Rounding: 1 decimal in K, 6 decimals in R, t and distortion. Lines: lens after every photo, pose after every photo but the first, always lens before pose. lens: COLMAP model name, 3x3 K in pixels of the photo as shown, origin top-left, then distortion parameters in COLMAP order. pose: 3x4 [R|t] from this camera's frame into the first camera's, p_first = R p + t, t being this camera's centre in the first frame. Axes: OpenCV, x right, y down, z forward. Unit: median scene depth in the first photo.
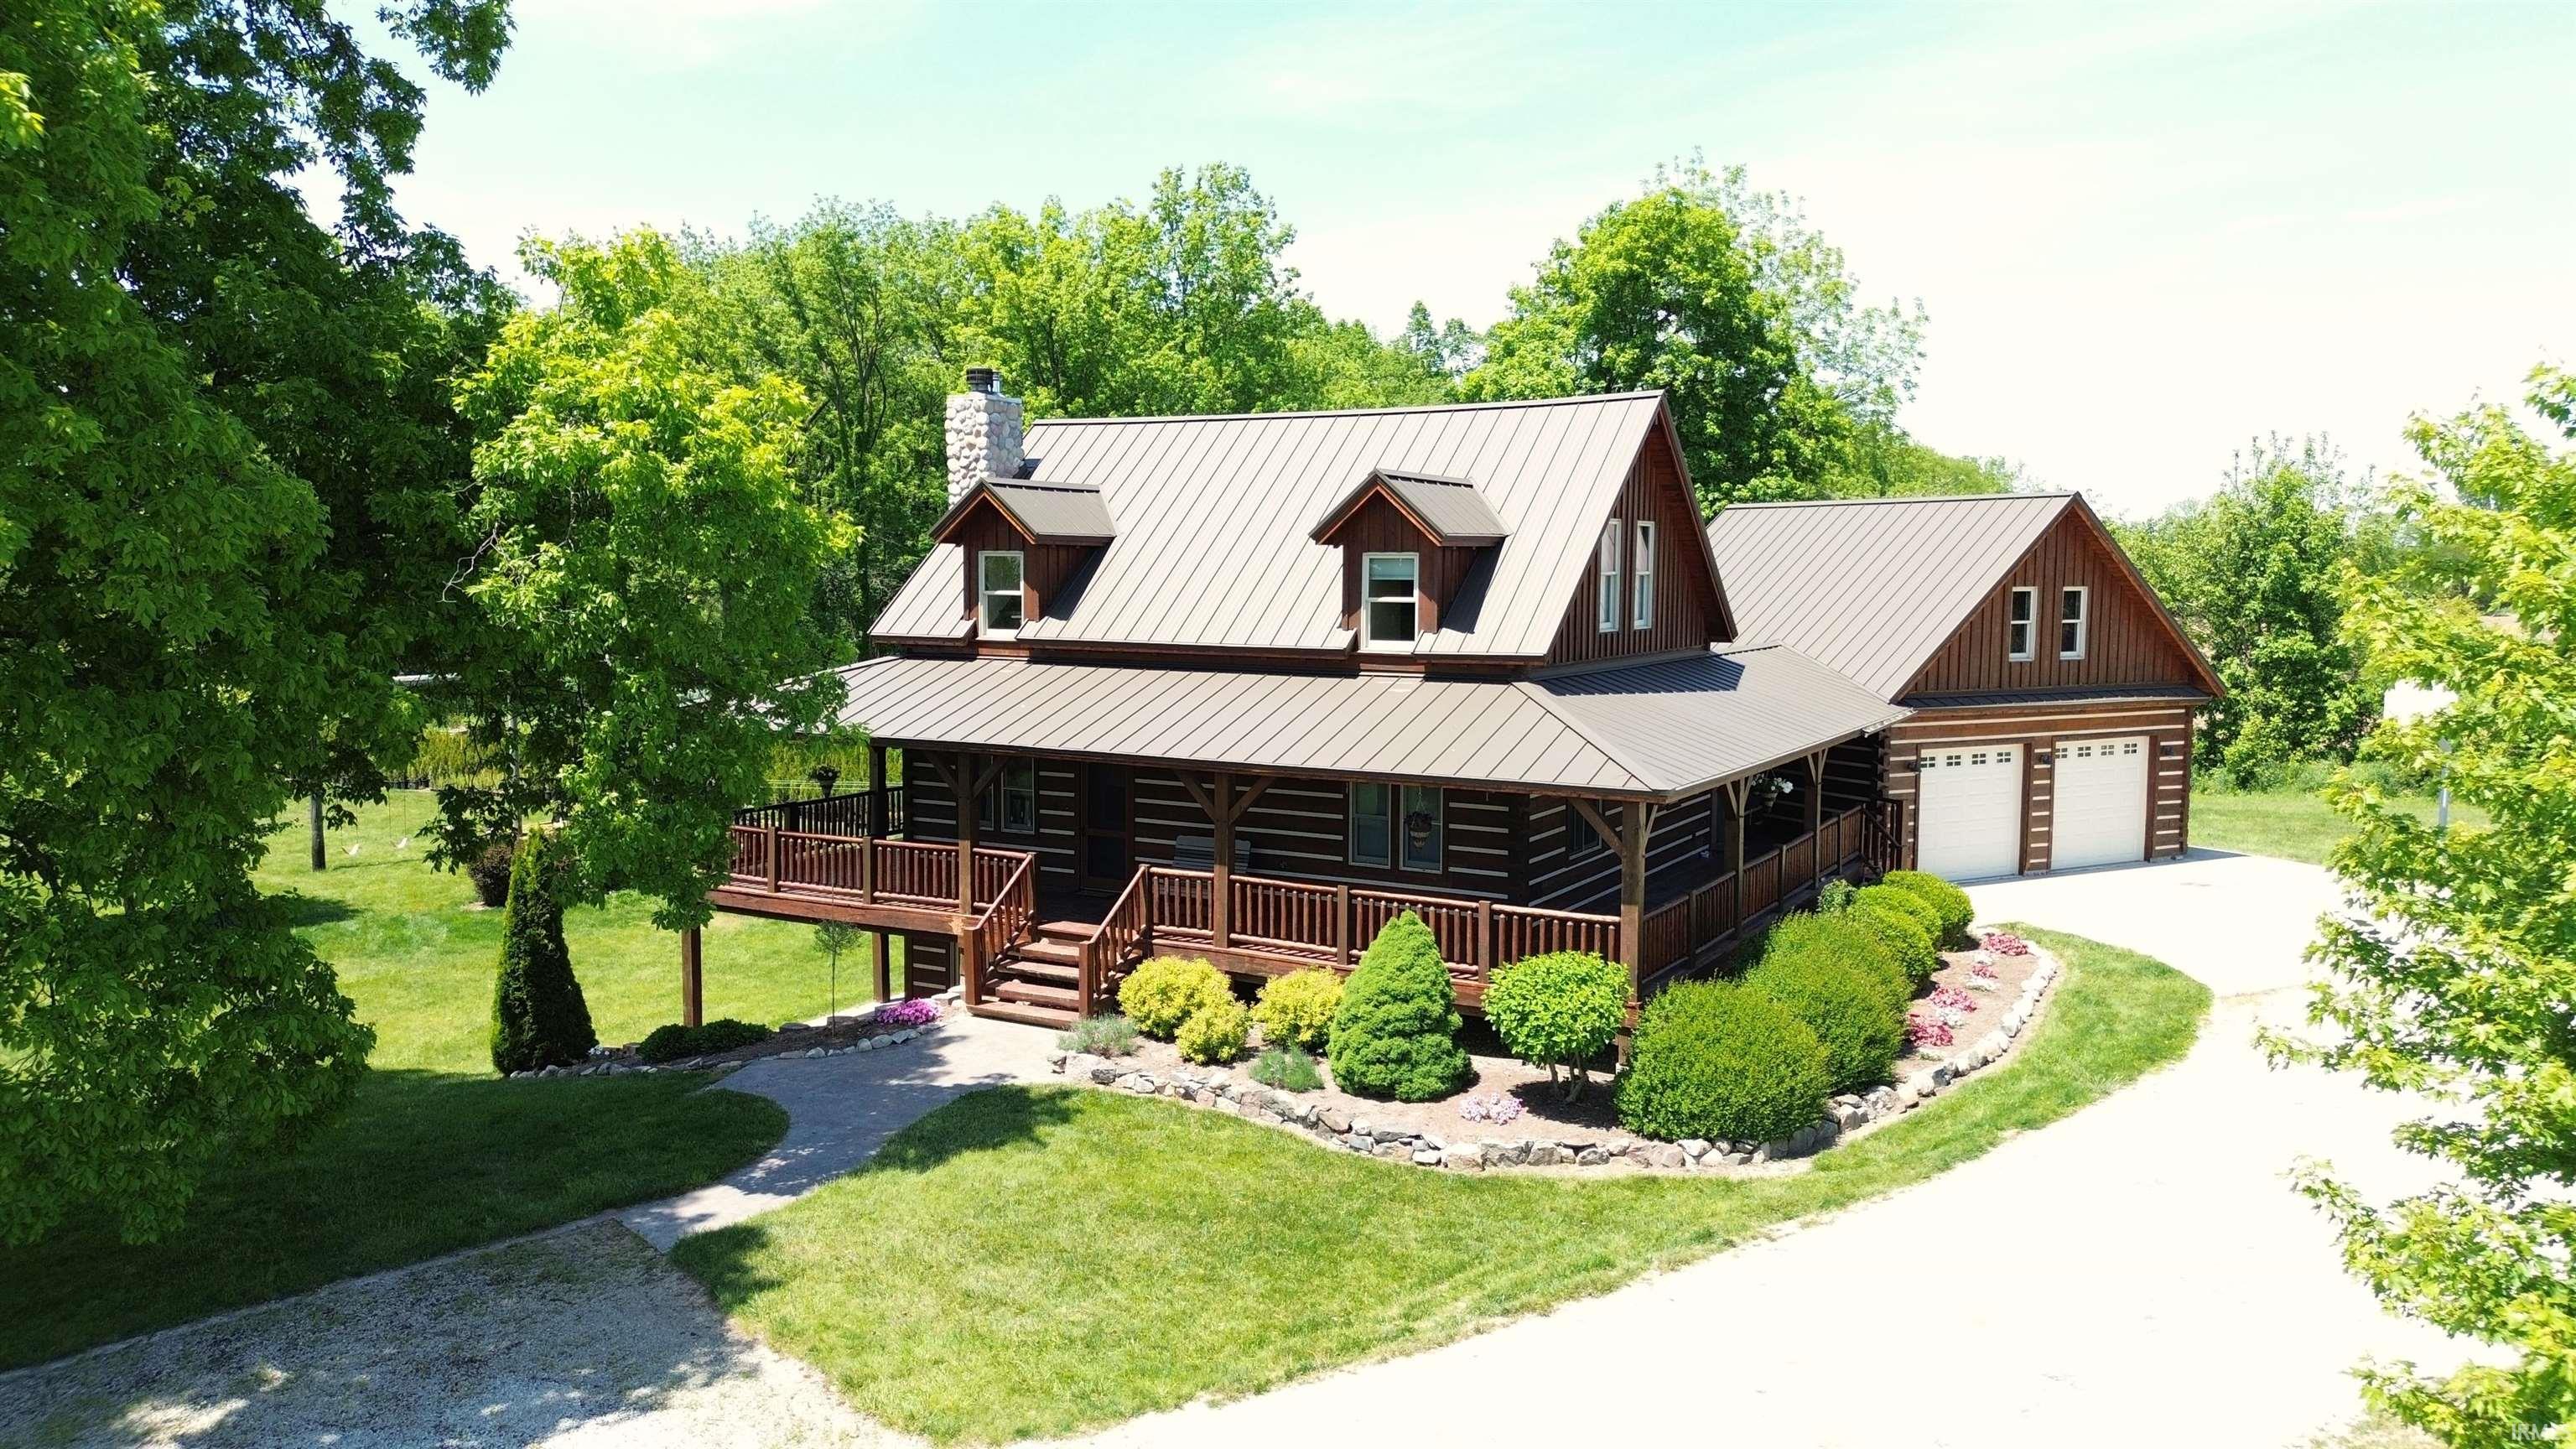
lens RADIAL K [[1845.5, 0, 1279.5], [0, 1845.5, 786.9], [0, 0, 1]] dist [0.065962, -0.070599]
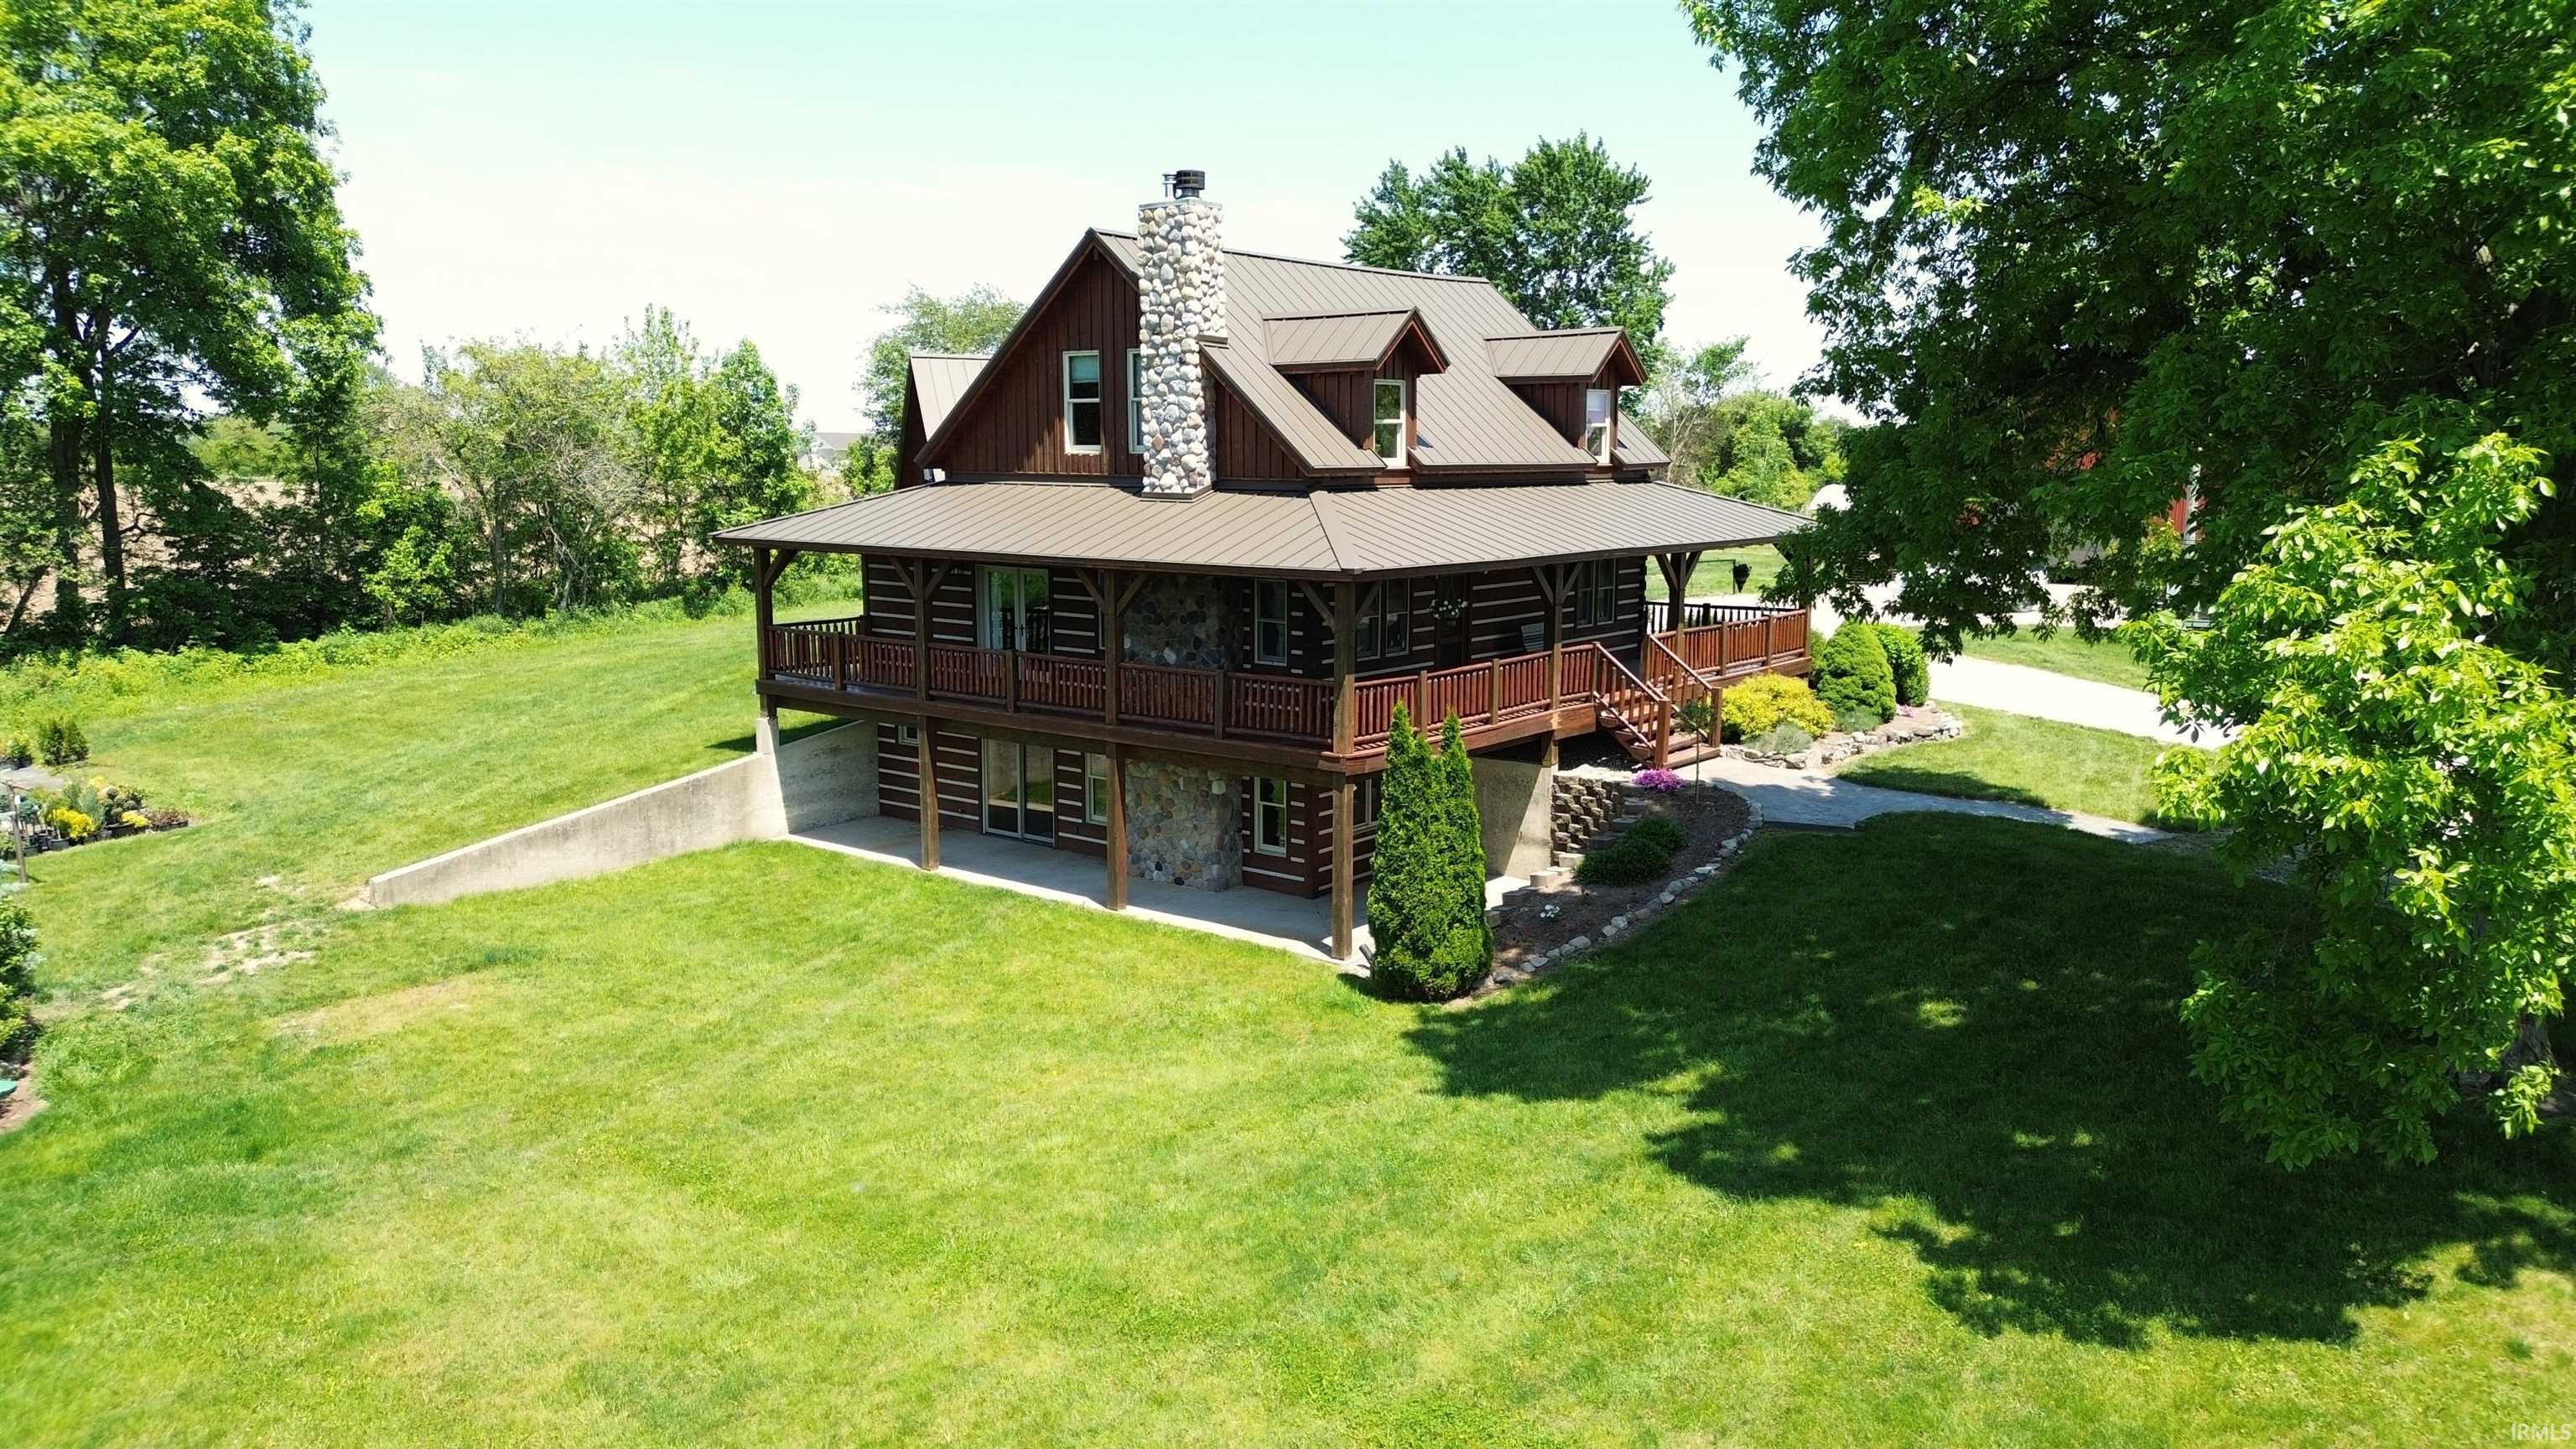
lens RADIAL K [[1845.5, 0, 1279.5], [0, 1845.5, 786.9], [0, 0, 1]] dist [0.065962, -0.070599]
pose [[0.991513, 0.001707, -0.129995, 0.189300], [0.011056, 0.995184, 0.097401, 0.013942], [0.129535, -0.098011, 0.986719, -0.083561]]
